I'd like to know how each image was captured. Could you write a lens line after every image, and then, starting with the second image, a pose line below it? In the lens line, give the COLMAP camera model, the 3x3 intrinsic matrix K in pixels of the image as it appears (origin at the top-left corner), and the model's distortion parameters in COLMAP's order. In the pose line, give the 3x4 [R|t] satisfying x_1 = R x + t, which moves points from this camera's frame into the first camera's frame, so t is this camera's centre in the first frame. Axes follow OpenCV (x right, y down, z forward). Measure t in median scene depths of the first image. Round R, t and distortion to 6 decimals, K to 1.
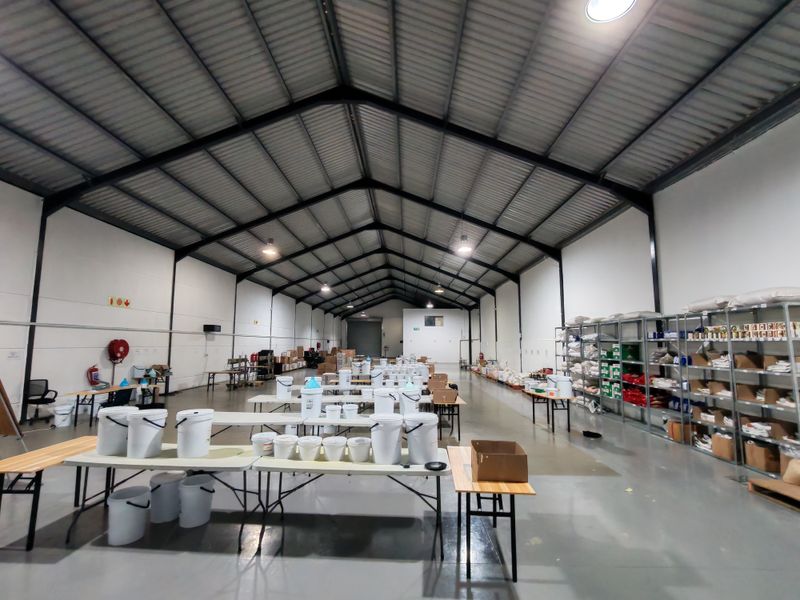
lens RADIAL K [[351.6, 0, 400.0], [0, 351.6, 300.0], [0, 0, 1]] dist [-0.021458, 0.000049]
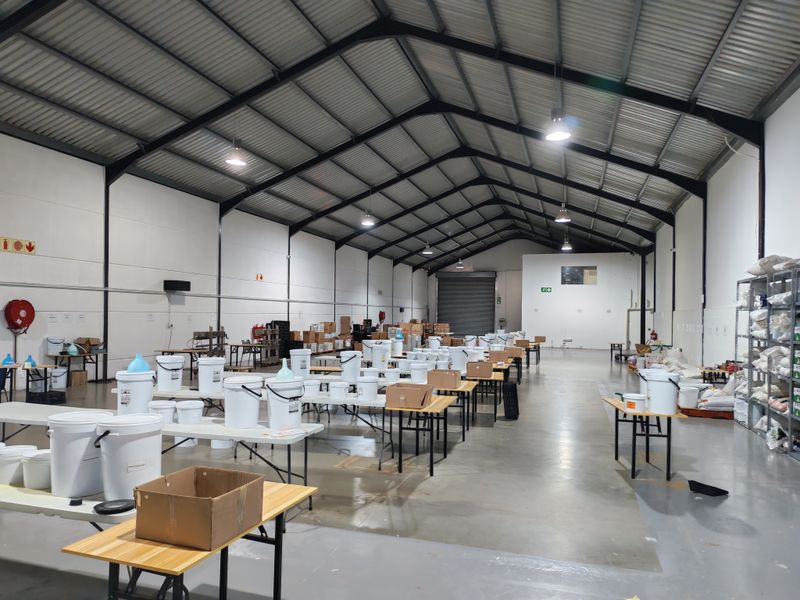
lens RADIAL K [[582.7, 0, 400.0], [0, 582.7, 300.0], [0, 0, 1]] dist [0.000890, -0.005400]
pose [[0.965902, 0.004506, -0.258868, 0.149256], [0.020225, 0.995480, 0.092793, 0.014741], [0.258116, -0.094865, 0.961445, 0.052840]]
